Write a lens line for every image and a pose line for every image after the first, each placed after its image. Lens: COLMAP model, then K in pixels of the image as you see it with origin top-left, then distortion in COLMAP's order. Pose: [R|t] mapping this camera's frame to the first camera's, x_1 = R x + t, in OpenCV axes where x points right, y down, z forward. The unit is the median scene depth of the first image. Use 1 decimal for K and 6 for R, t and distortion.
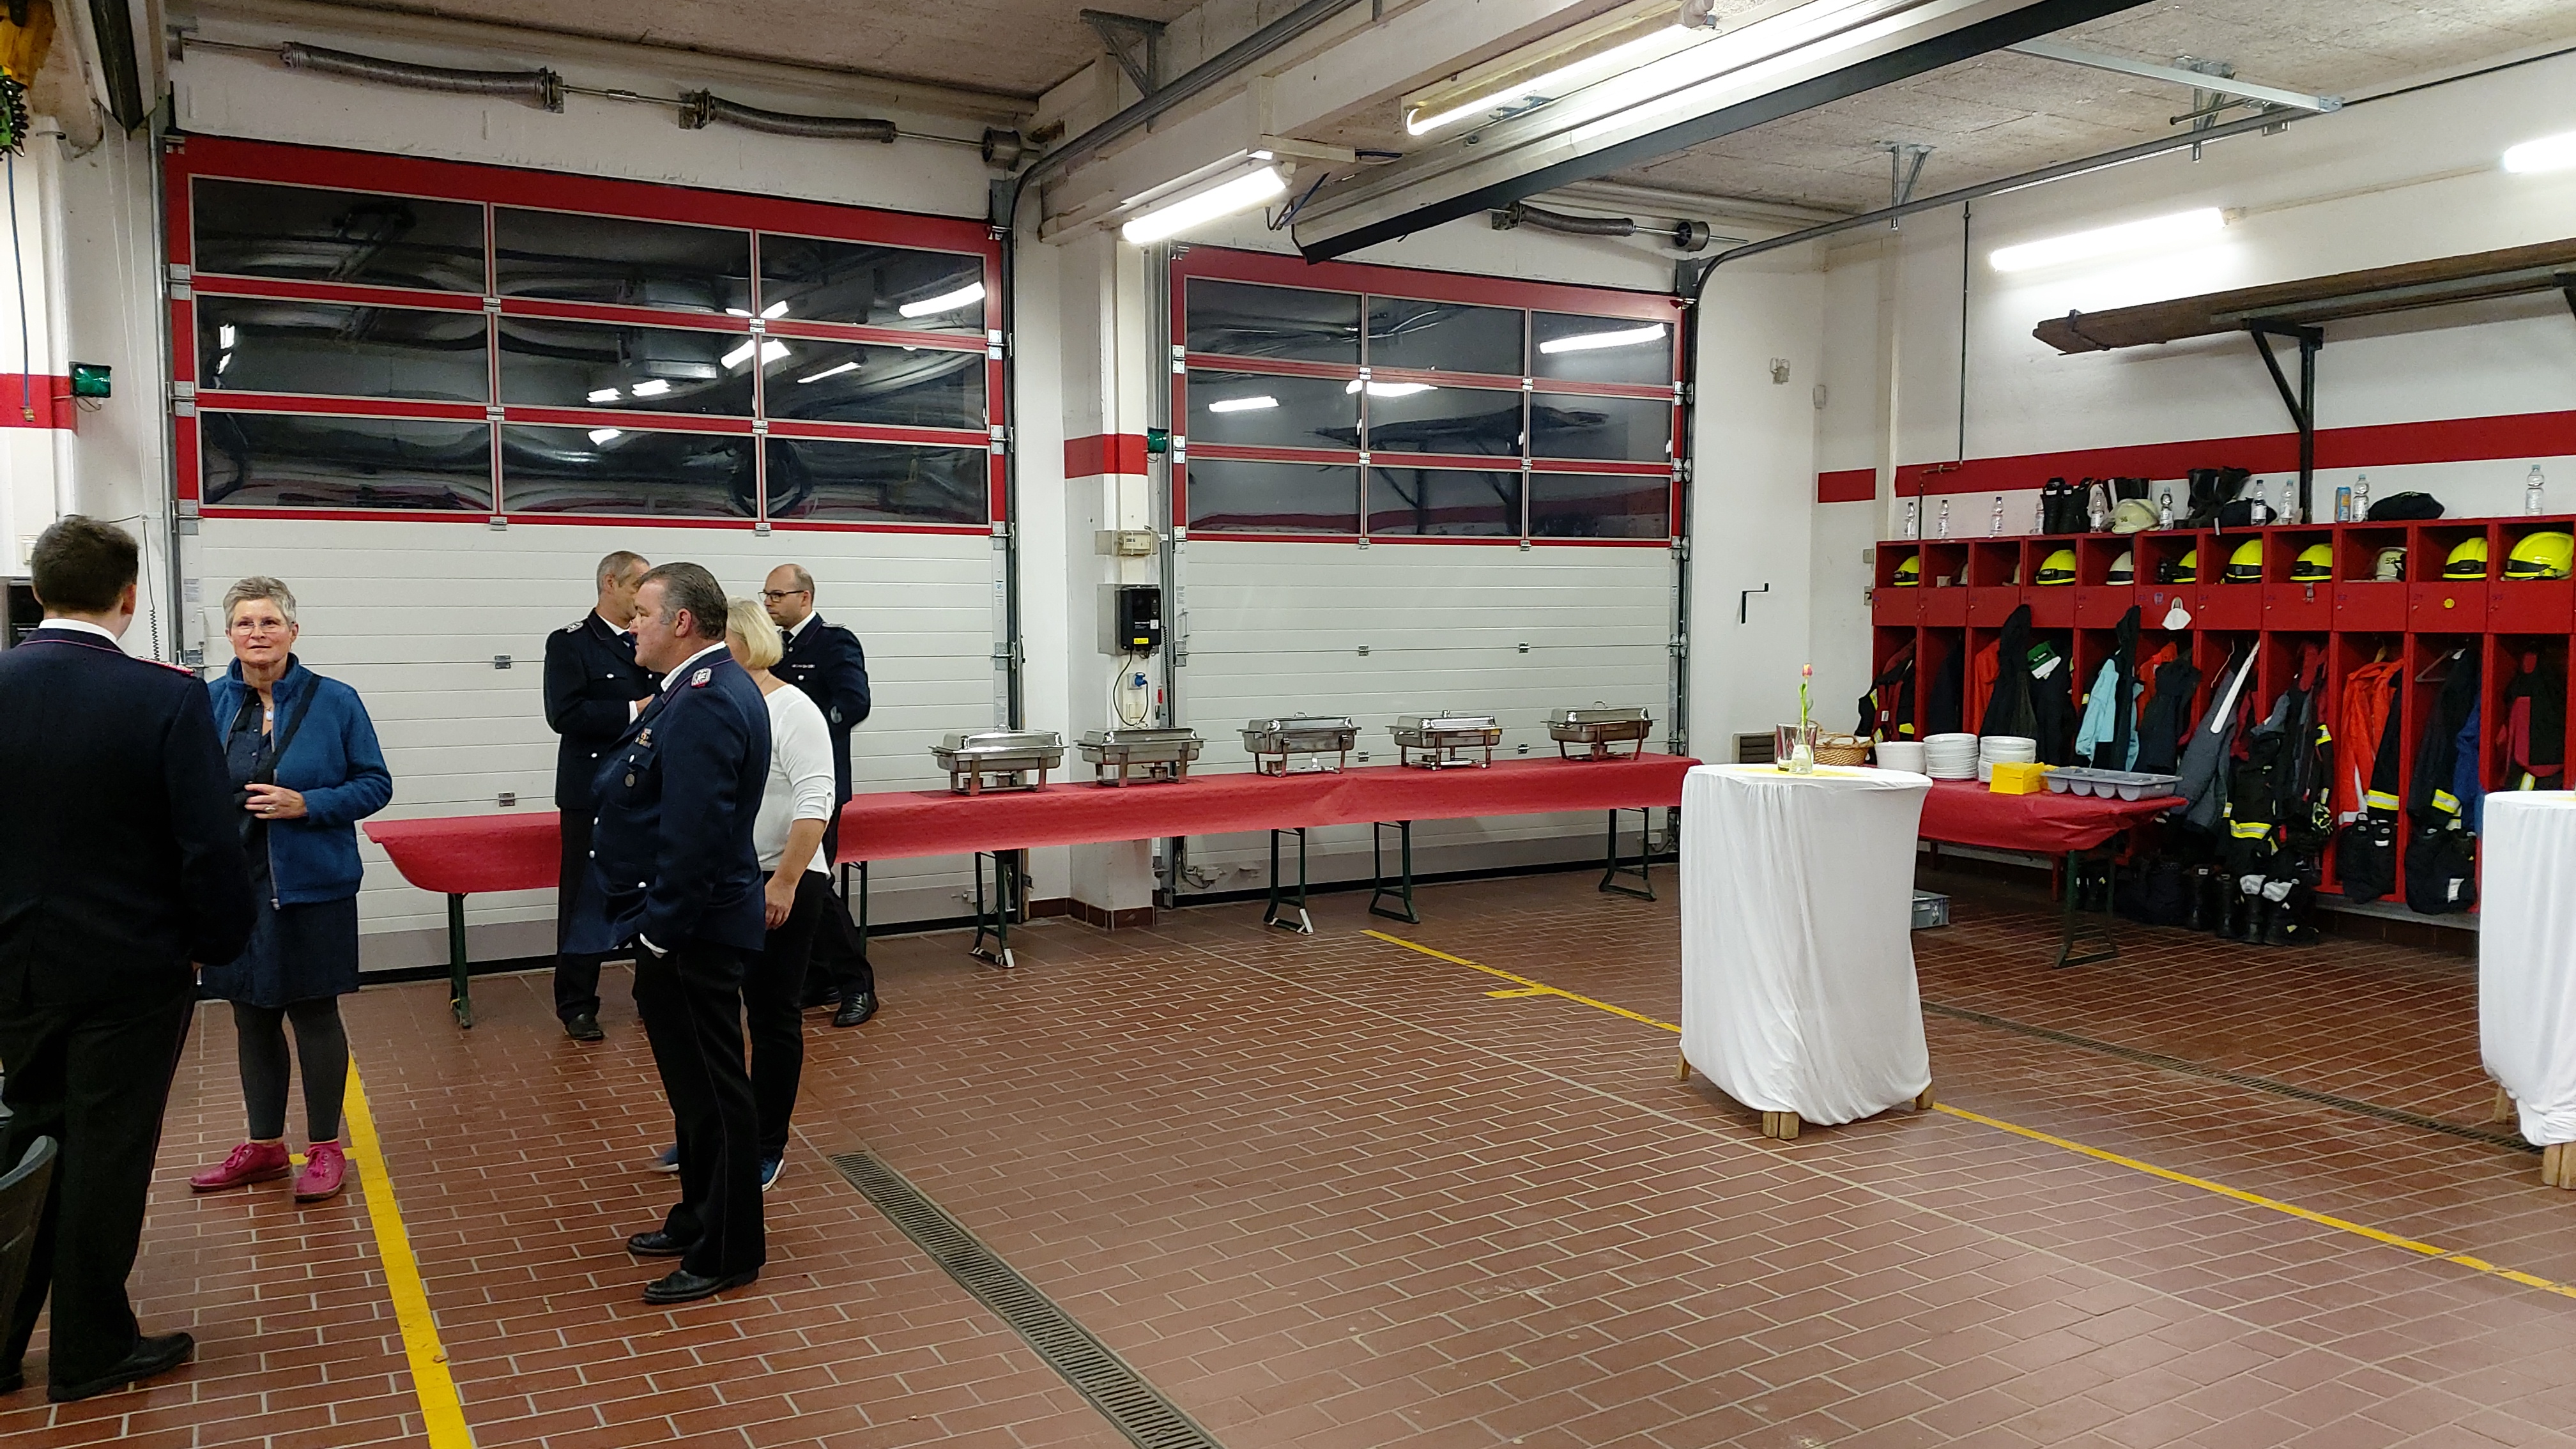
lens RADIAL K [[1864.4, 0, 1288.0], [0, 1864.4, 724.5], [0, 0, 1]] dist [-0.001895, -0.060909]
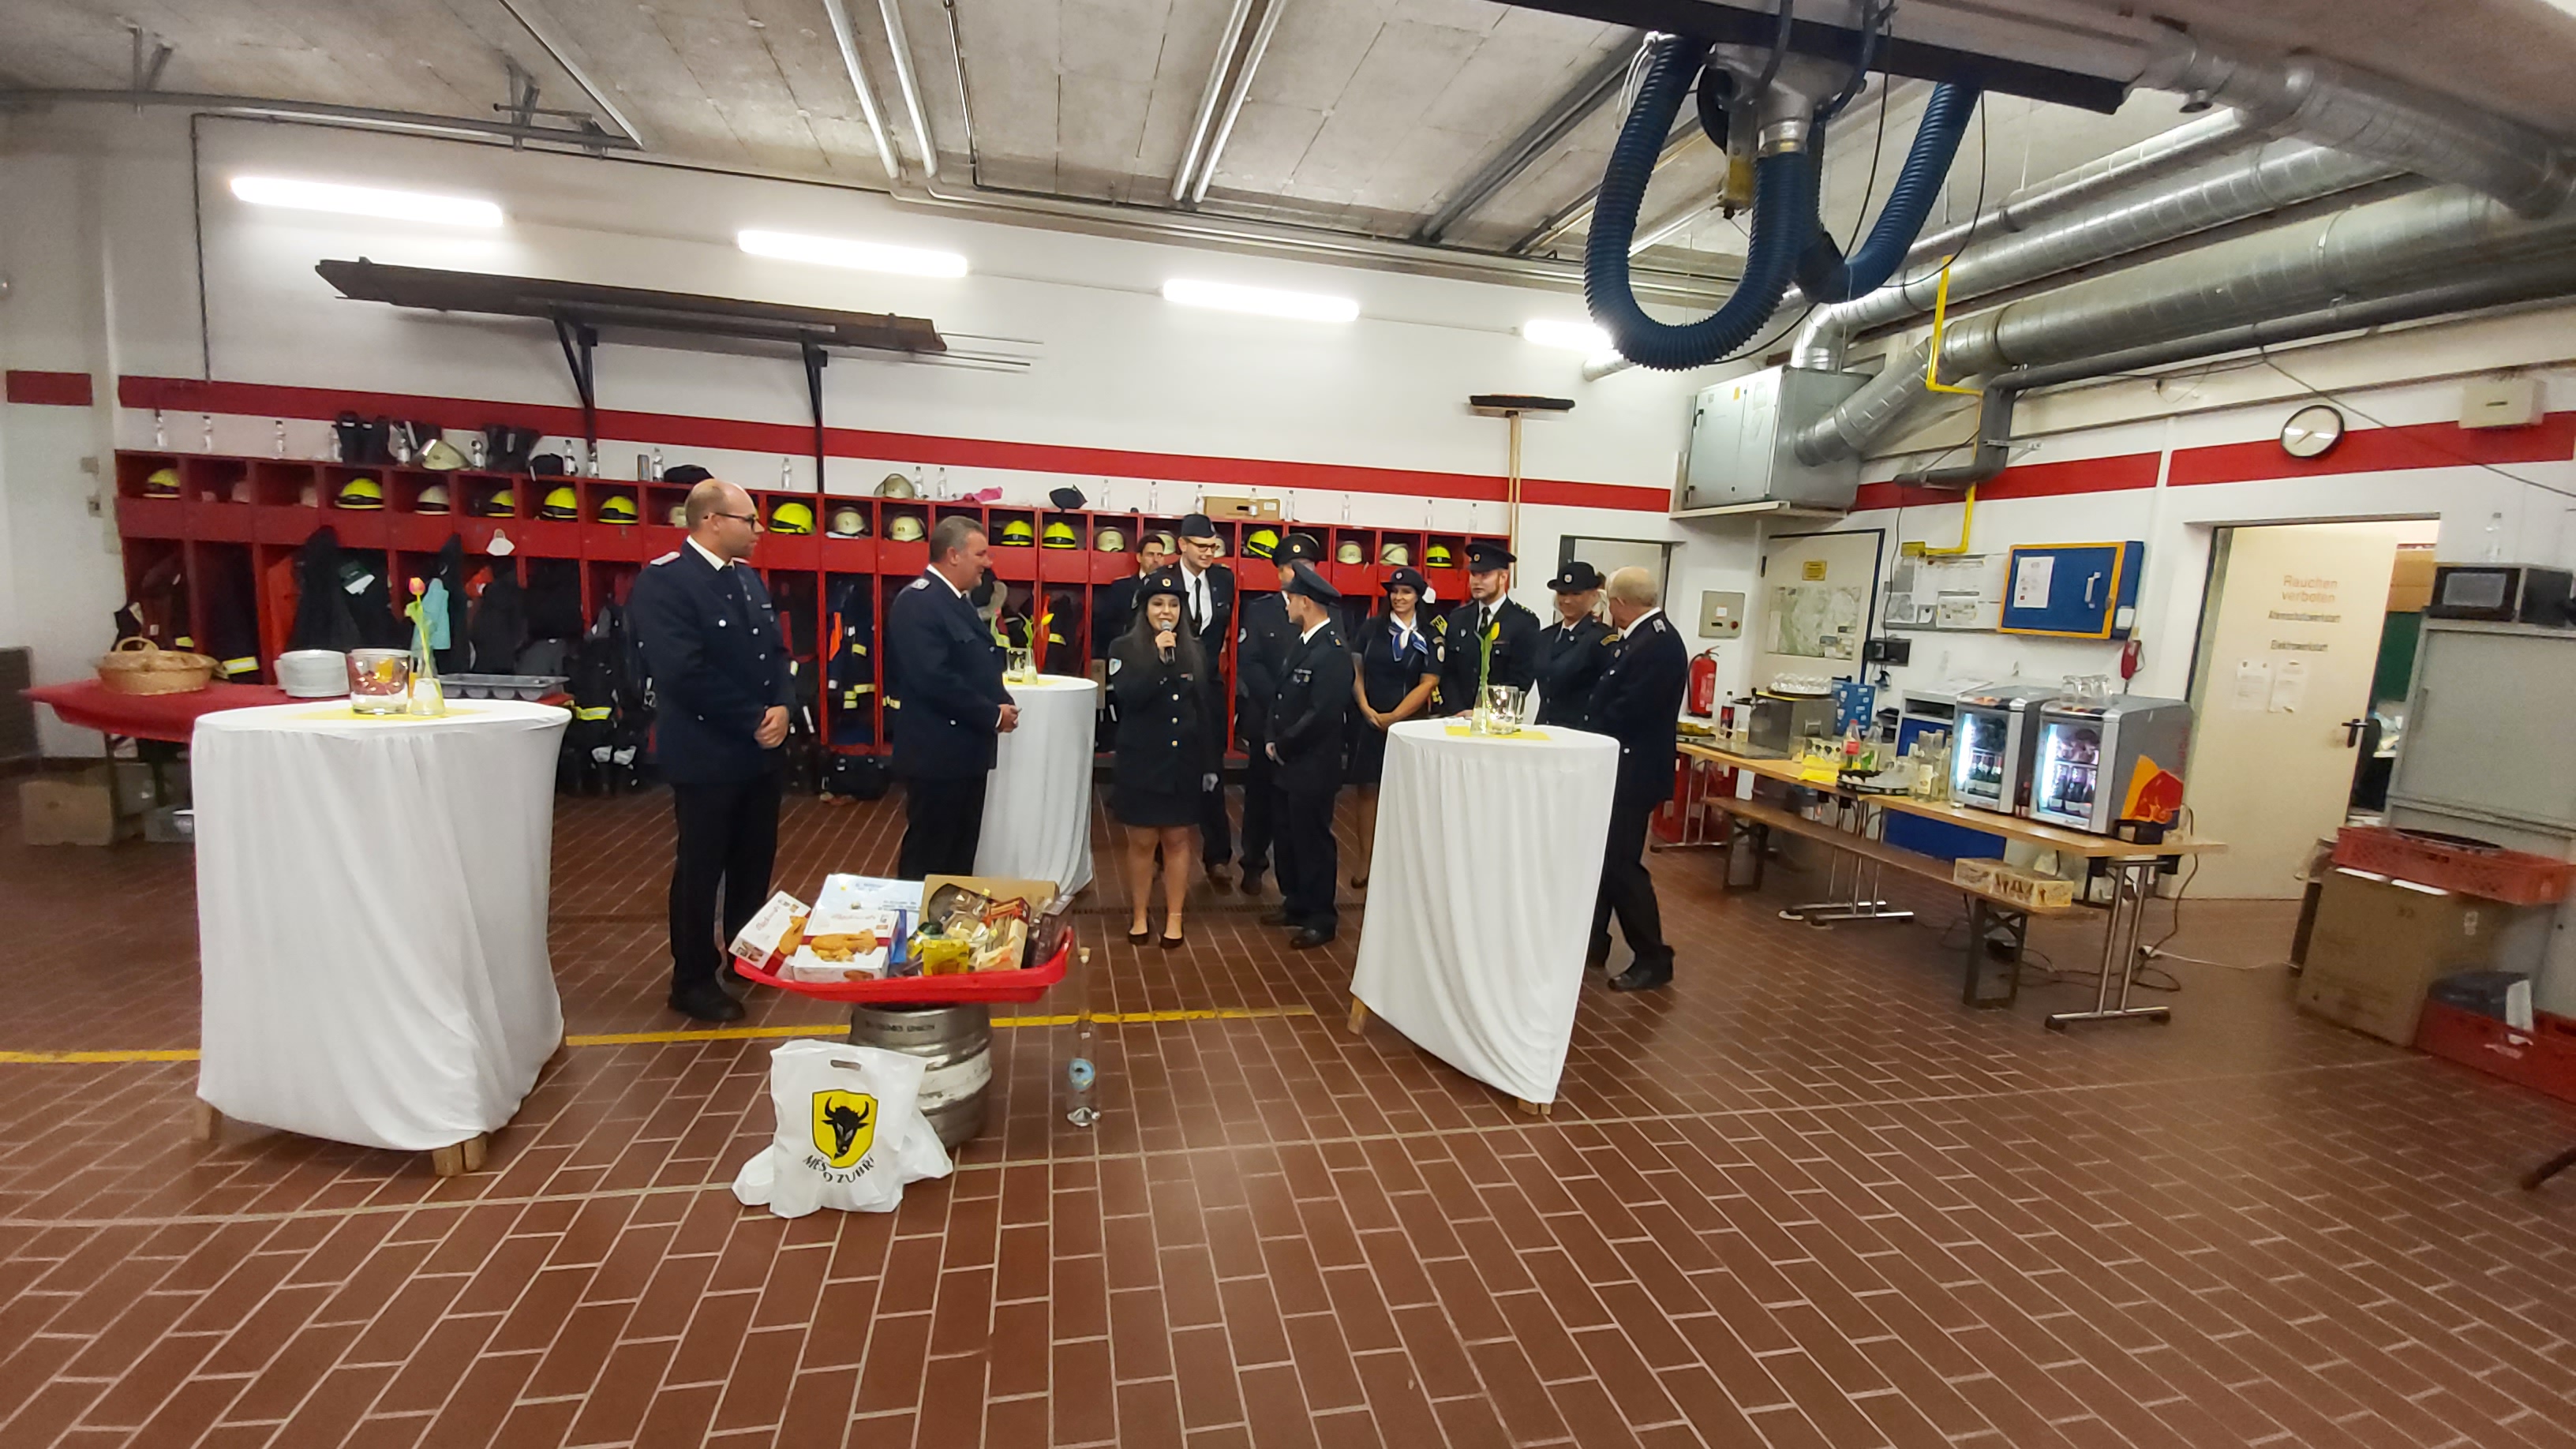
lens RADIAL K [[996.9, 0, 1277.5], [0, 996.9, 729.2], [0, 0, 1]] dist [0.033345, -0.022044]
pose [[0.296998, -0.115676, 0.947846, -0.013777], [0.011161, 0.992988, 0.117688, -0.009276], [-0.954813, -0.024374, 0.296206, 0.295607]]
